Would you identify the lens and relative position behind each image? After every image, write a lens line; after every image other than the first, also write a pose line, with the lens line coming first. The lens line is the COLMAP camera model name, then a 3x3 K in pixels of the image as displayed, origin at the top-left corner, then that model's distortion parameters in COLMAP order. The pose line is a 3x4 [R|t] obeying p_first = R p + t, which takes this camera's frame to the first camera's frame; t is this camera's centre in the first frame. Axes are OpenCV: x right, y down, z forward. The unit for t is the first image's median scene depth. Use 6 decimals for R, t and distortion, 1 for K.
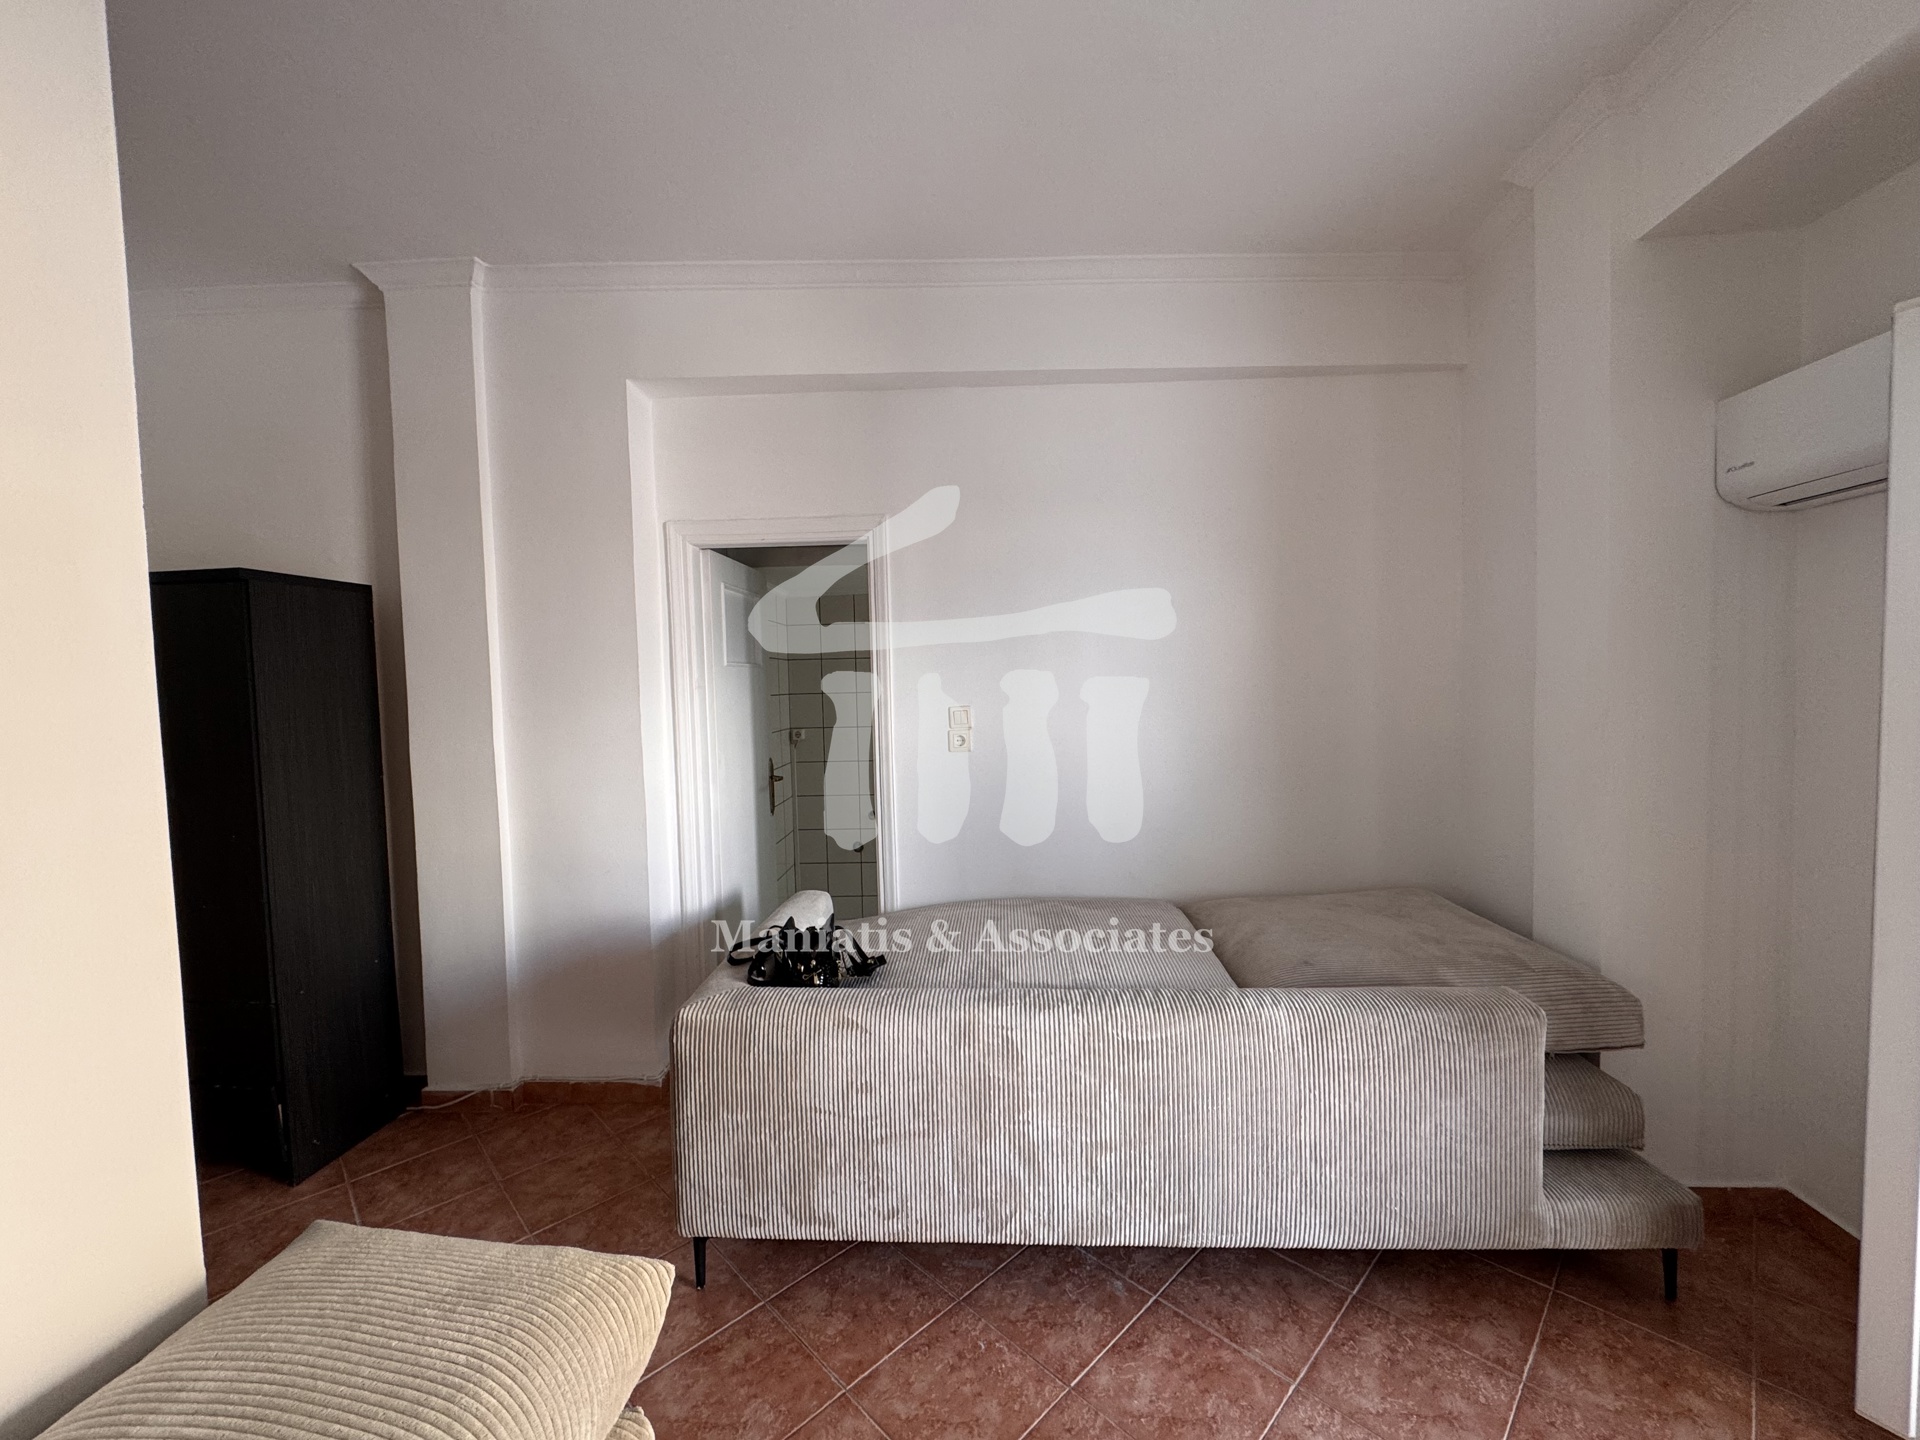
lens RADIAL K [[766.4, 0, 960.0], [0, 766.4, 720.0], [0, 0, 1]] dist [-0.002080, 0.000265]
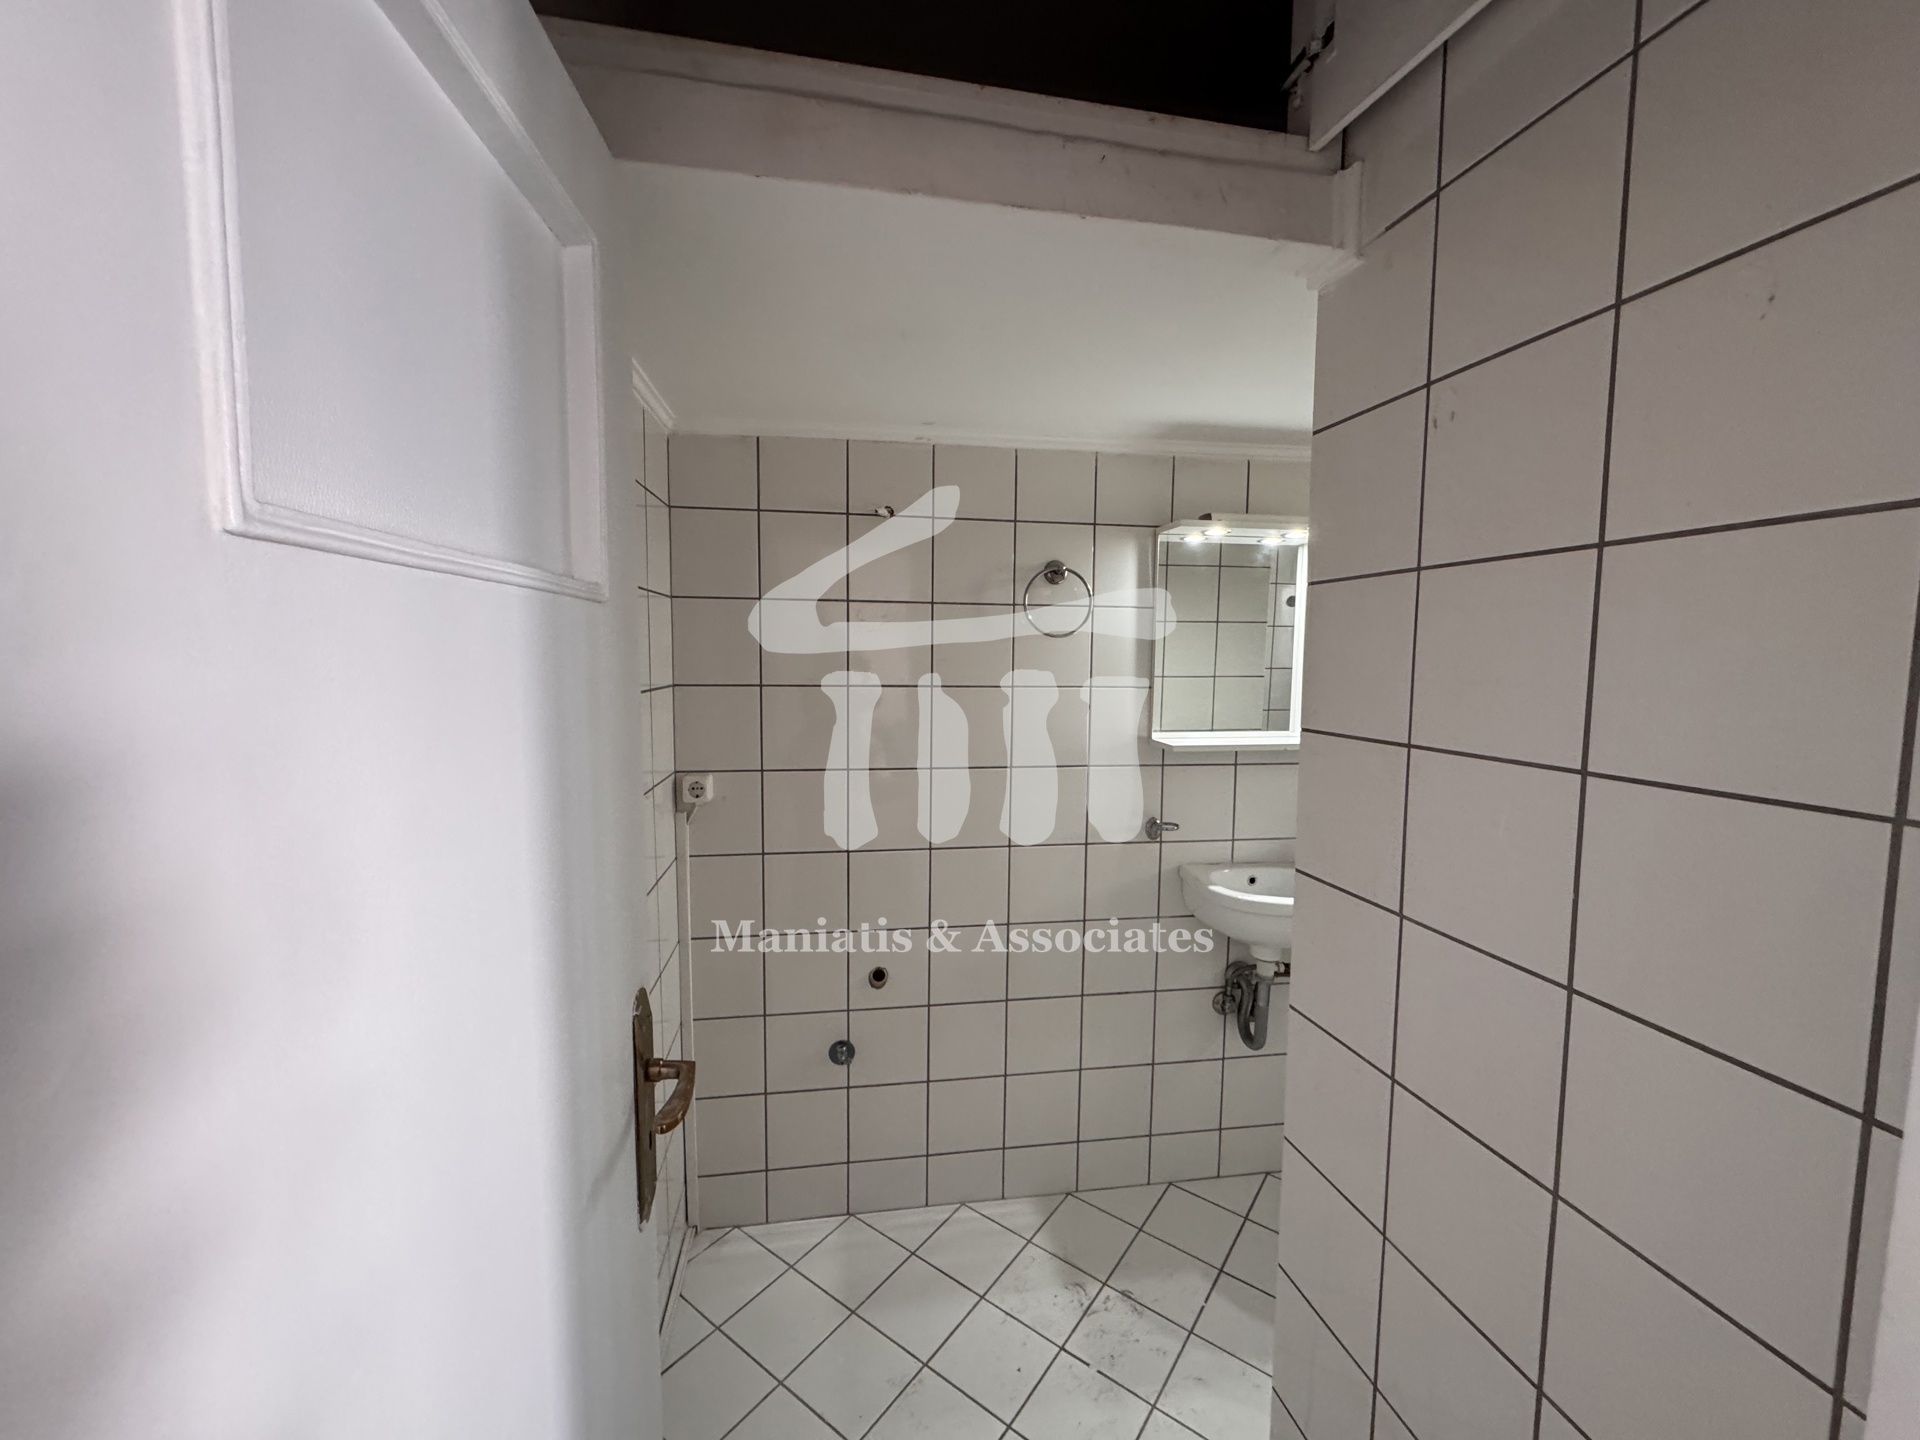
lens RADIAL K [[762.7, 0, 960.0], [0, 762.7, 720.0], [0, 0, 1]] dist [-0.000409, 0.000204]
pose [[0.981809, 0.014497, 0.189317, -0.385267], [-0.019640, 0.999486, 0.025320, -0.073124], [-0.188852, -0.028578, 0.981590, 1.485545]]
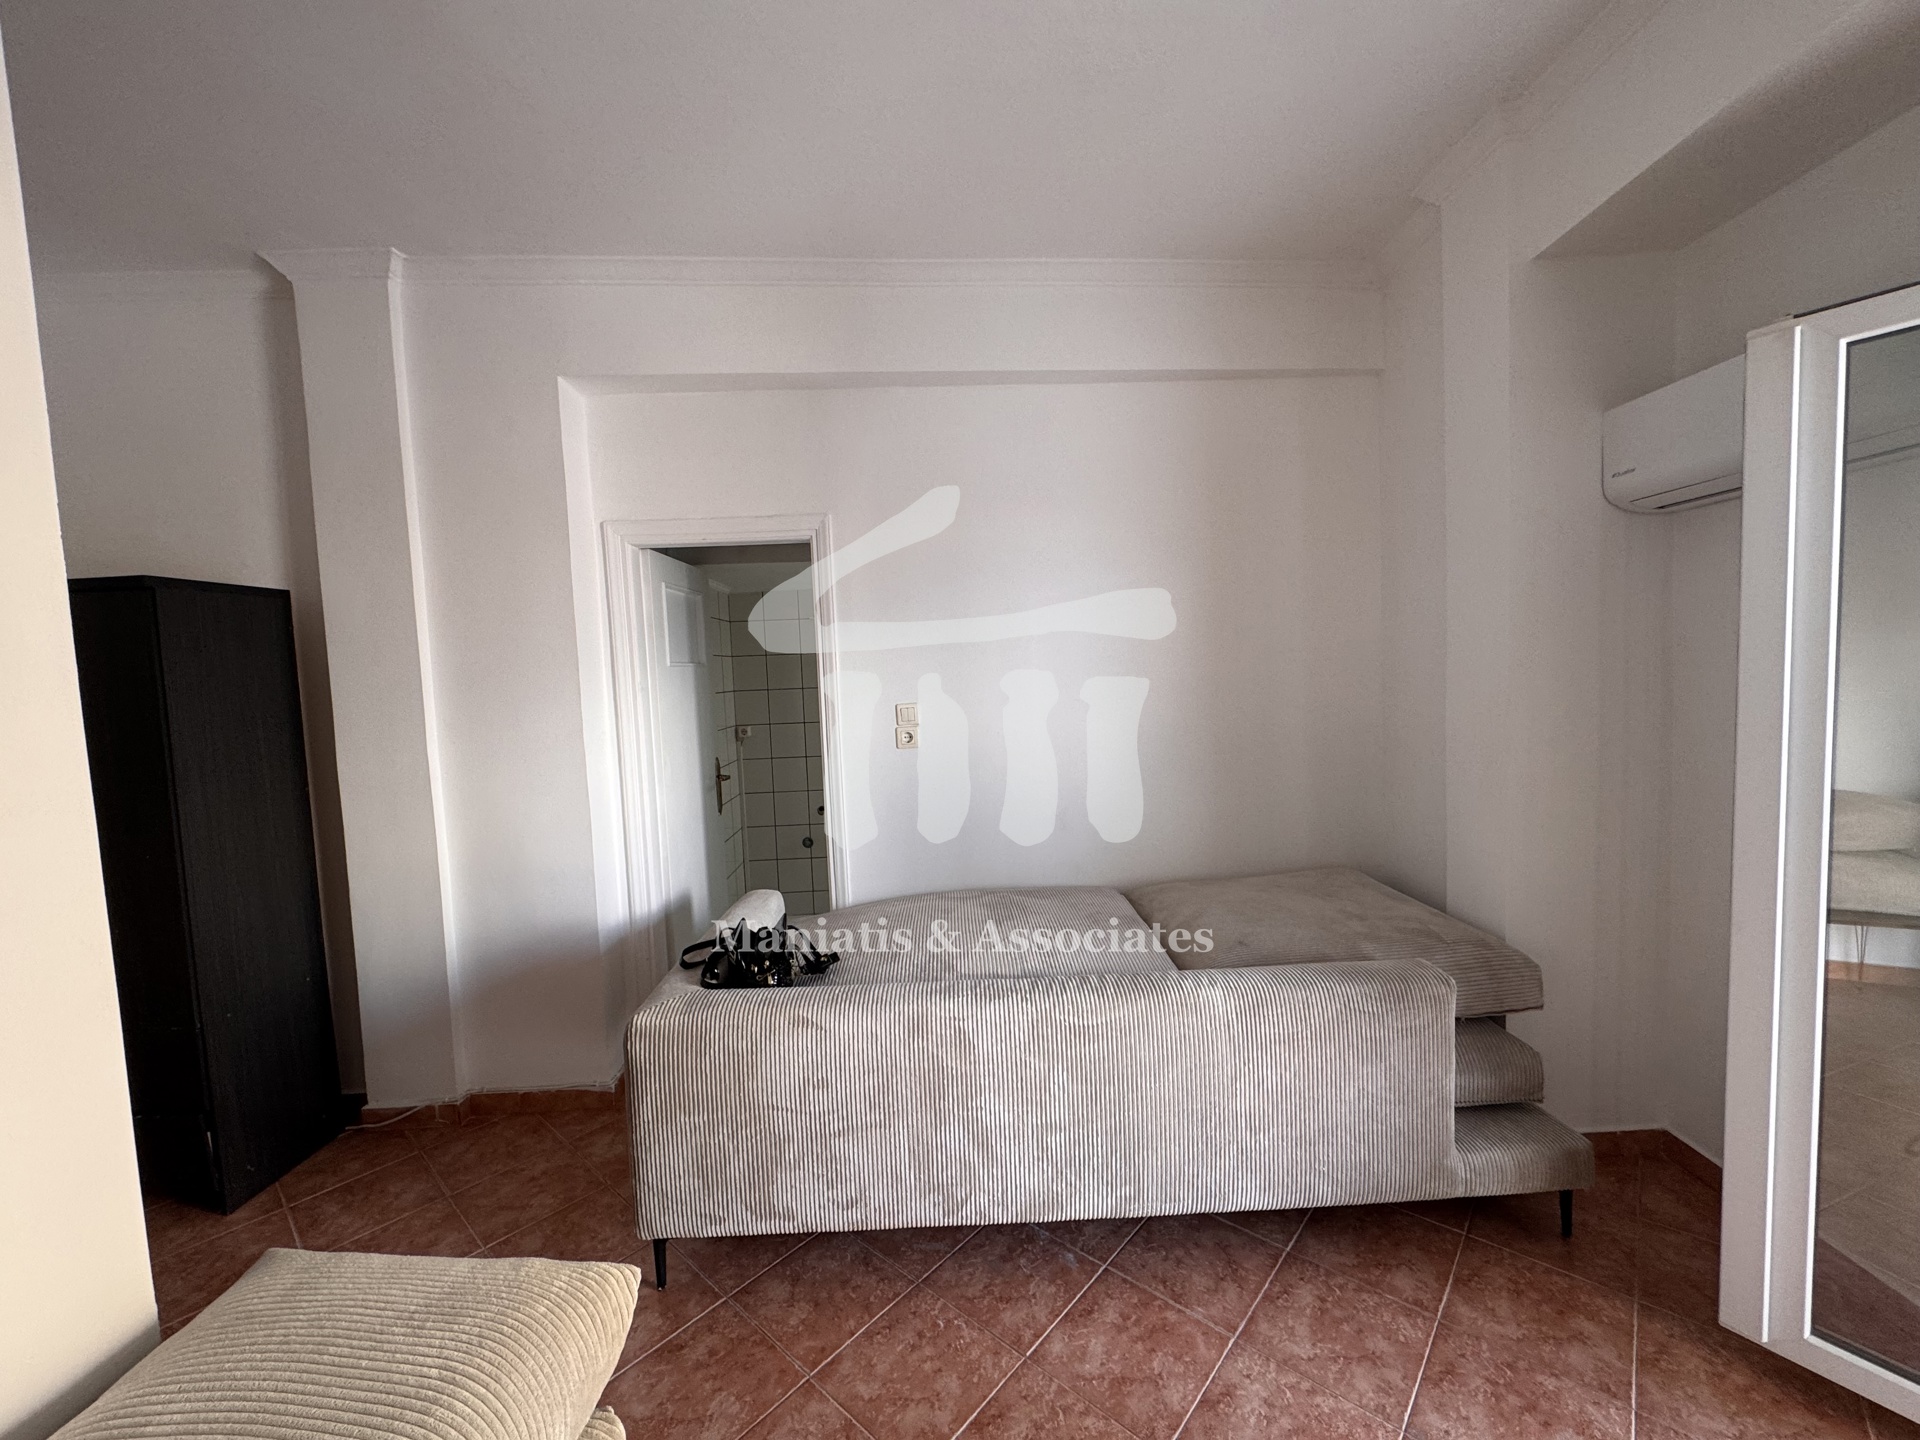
lens RADIAL K [[766.4, 0, 960.0], [0, 766.4, 720.0], [0, 0, 1]] dist [-0.002080, 0.000265]
pose [[0.997442, -0.020984, 0.068336, 0.000596], [0.019890, 0.999664, 0.016645, -0.017575], [-0.068662, -0.015243, 0.997524, -0.023842]]
